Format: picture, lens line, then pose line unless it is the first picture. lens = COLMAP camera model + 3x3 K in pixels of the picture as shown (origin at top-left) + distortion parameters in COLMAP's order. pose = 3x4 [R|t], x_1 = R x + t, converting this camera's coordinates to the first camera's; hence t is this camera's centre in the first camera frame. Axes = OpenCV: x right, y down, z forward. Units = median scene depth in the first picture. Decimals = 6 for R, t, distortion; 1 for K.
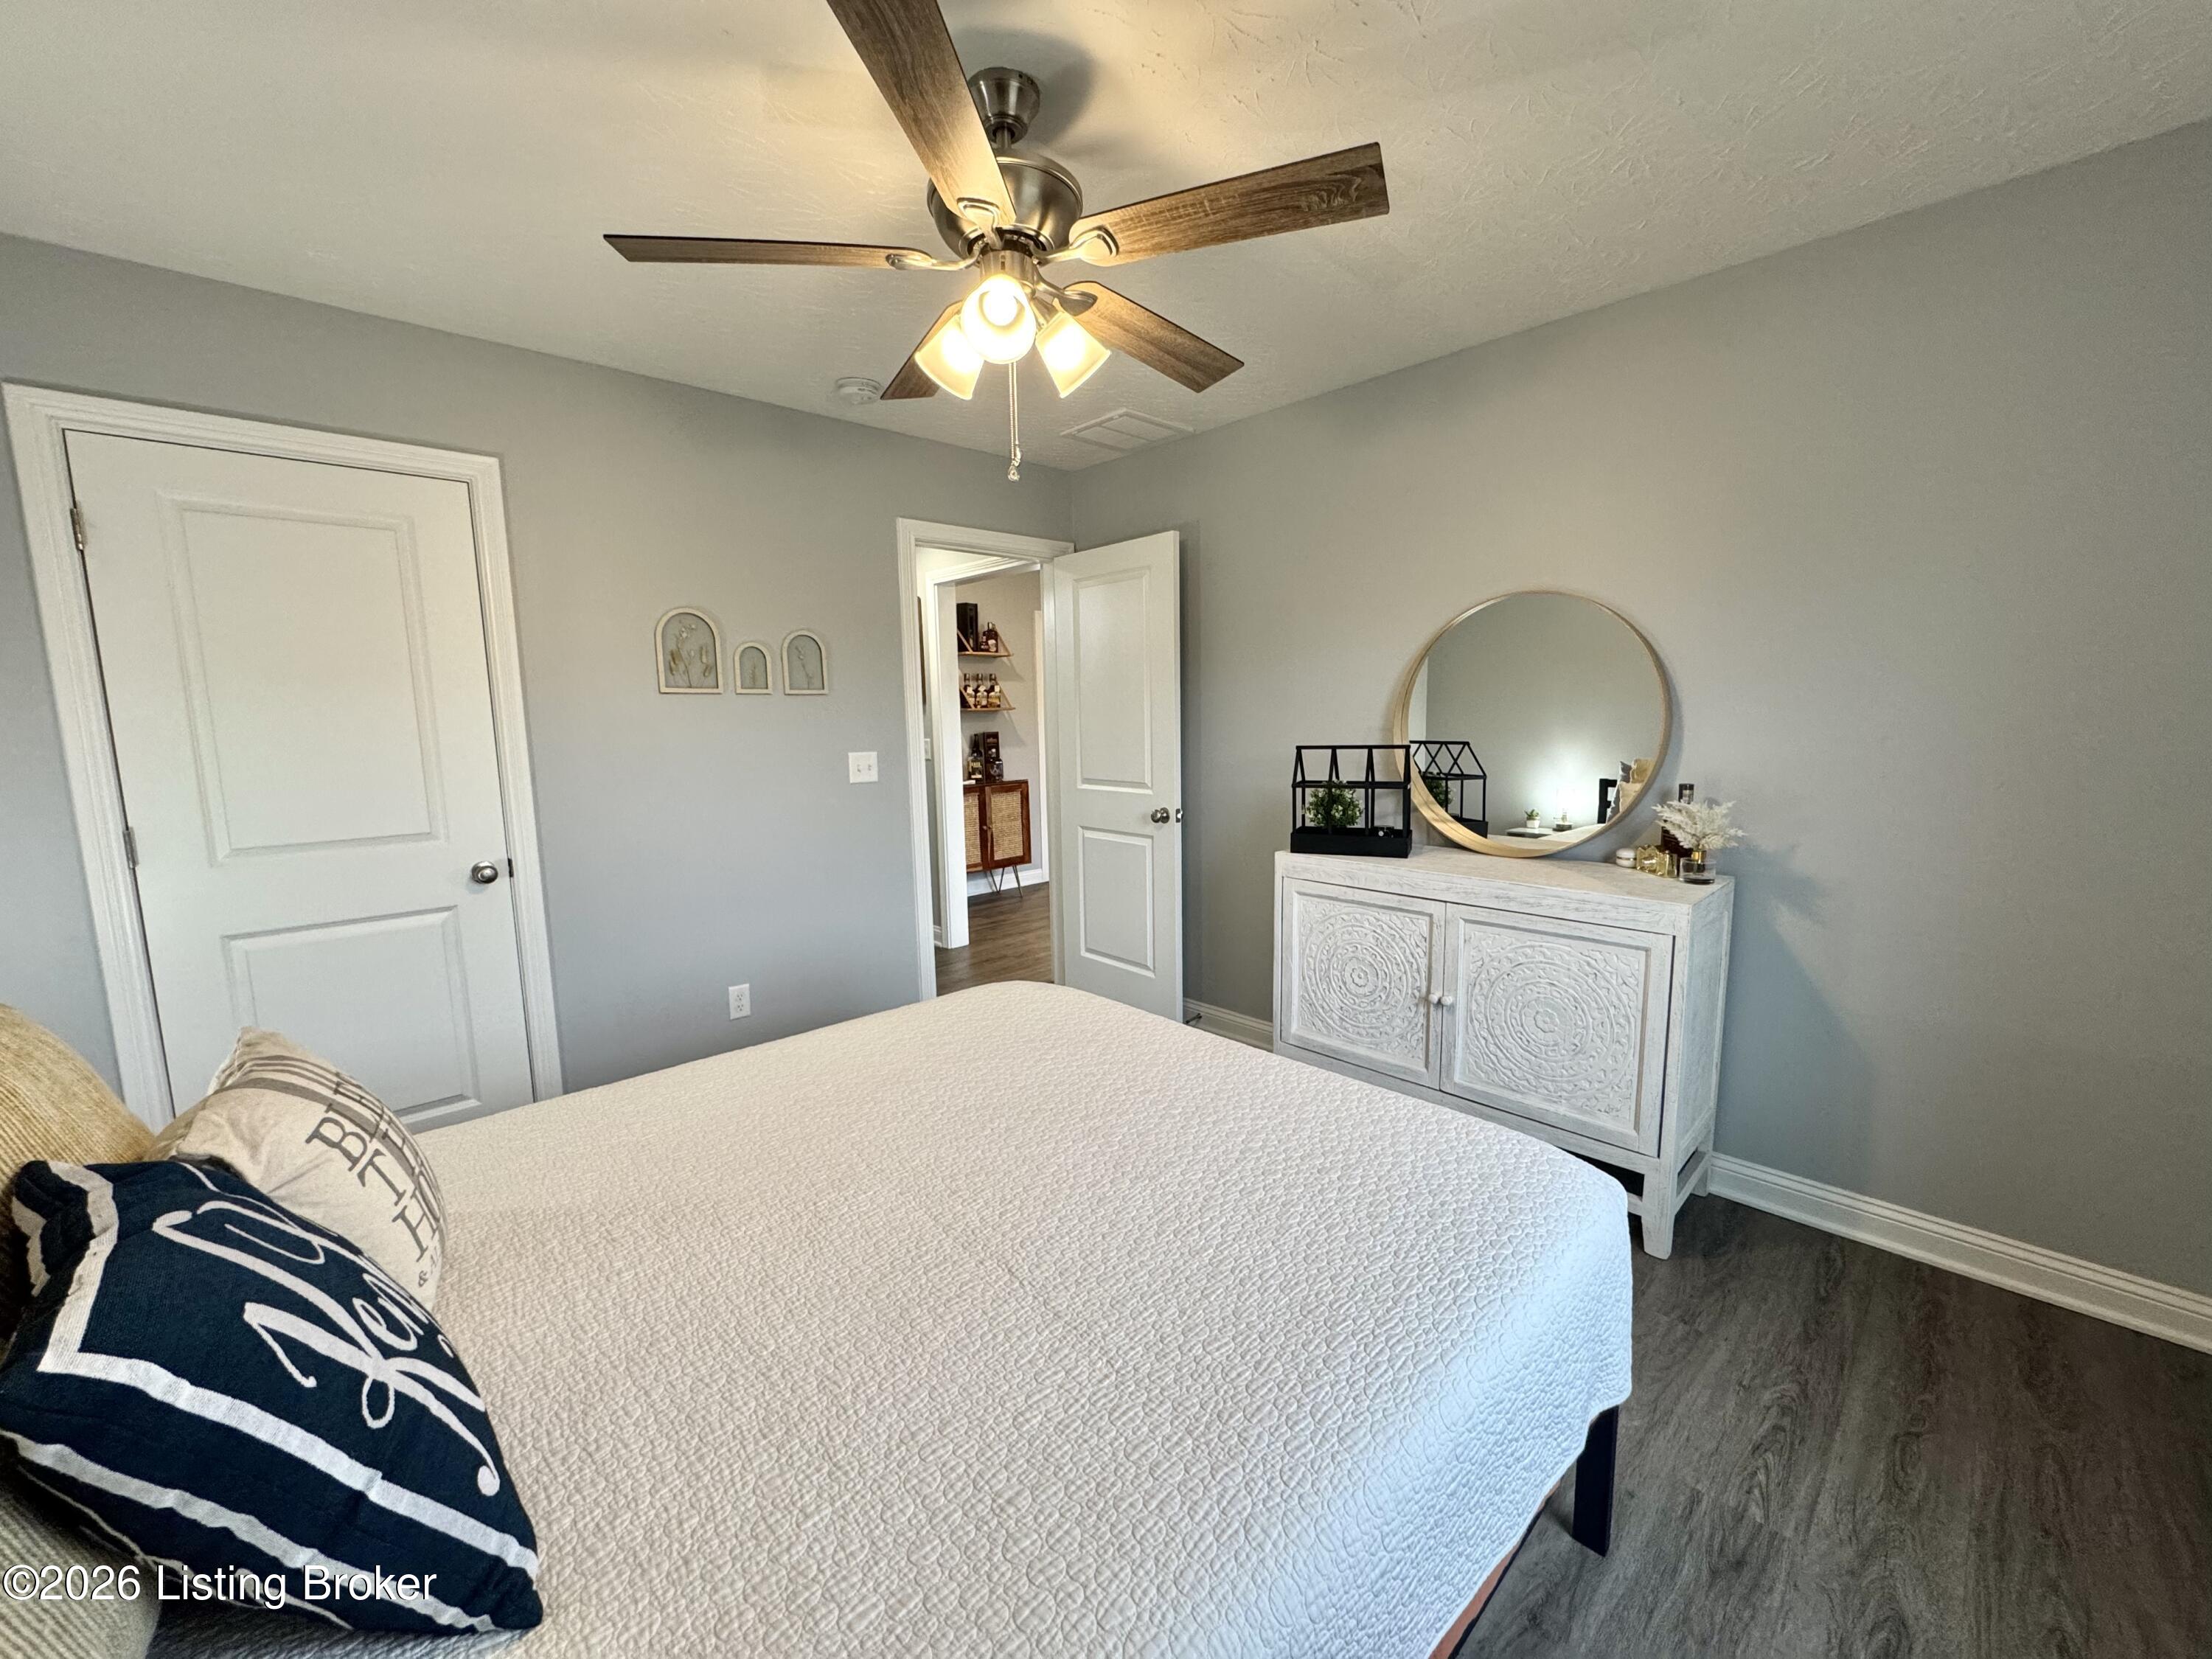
lens RADIAL K [[884.2, 0, 1095.2], [0, 884.2, 826.8], [0, 0, 1]] dist [-0.003695, -0.000346]
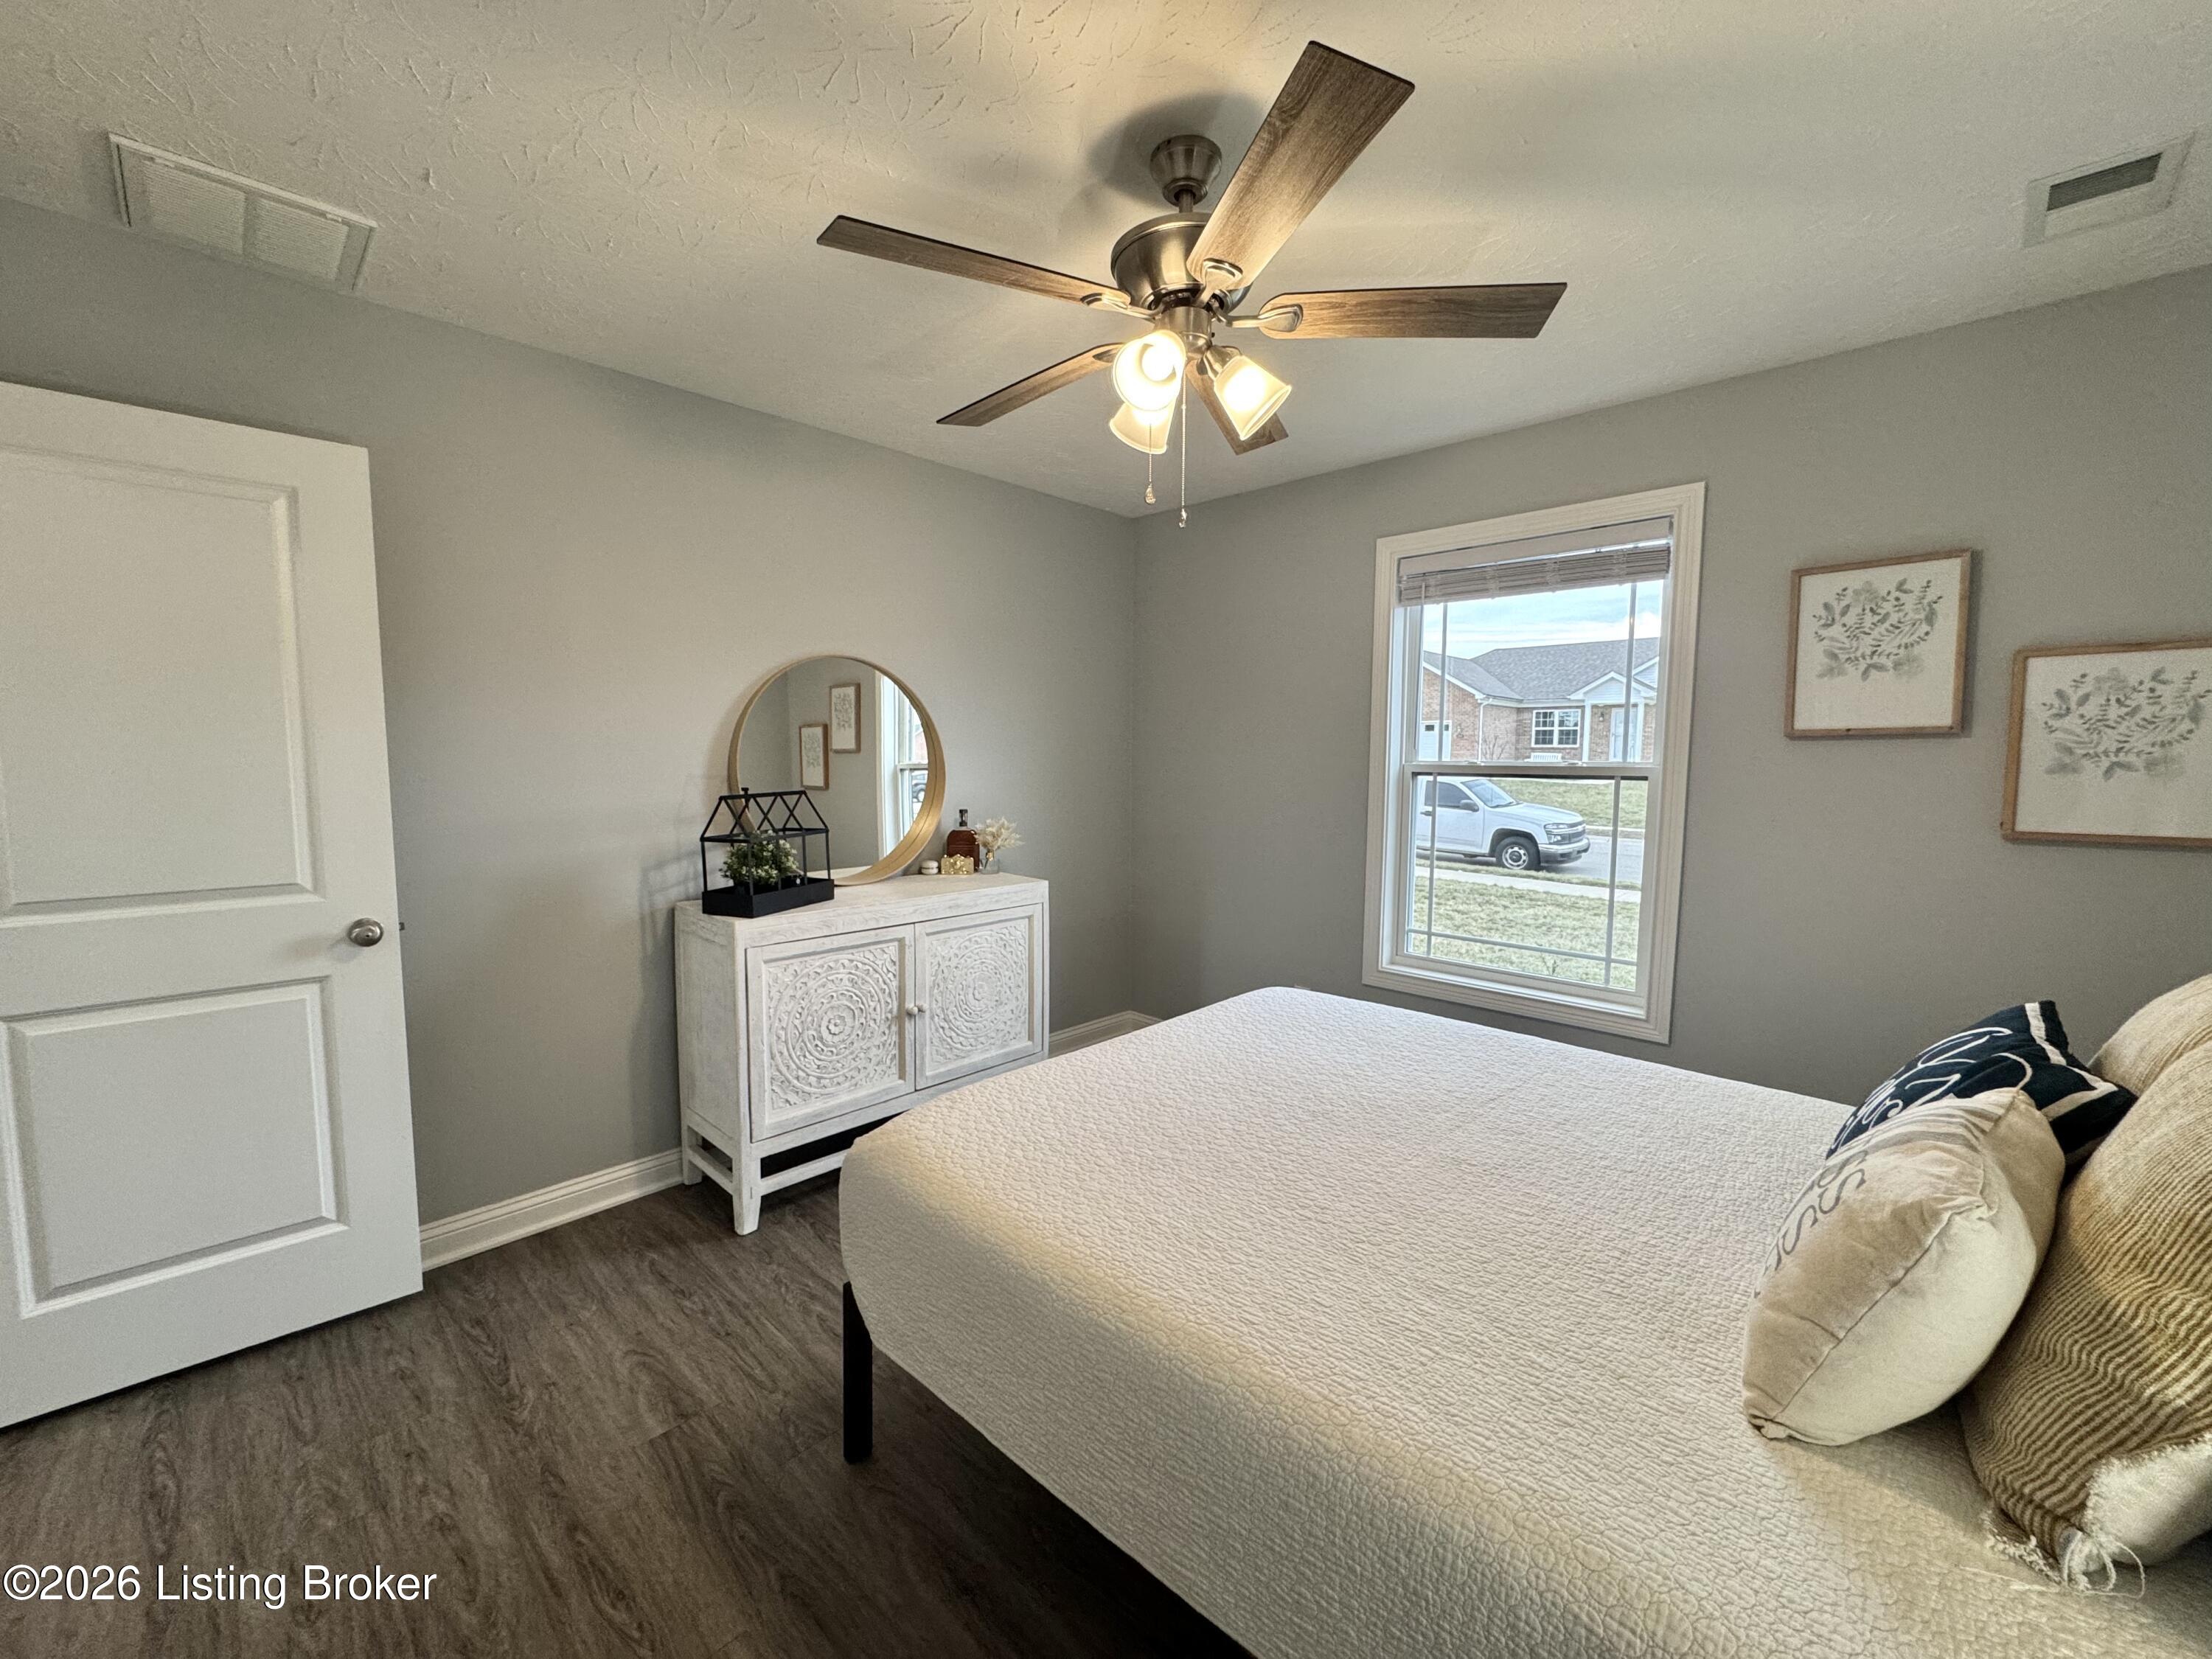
lens RADIAL K [[884.2, 0, 1104.2], [0, 884.2, 829.0], [0, 0, 1]] dist [-0.003695, -0.000346]
pose [[-0.047303, -0.065769, 0.996713, -0.514026], [0.128813, 0.989097, 0.071379, -0.058959], [-0.990540, 0.131766, -0.038316, 0.536539]]
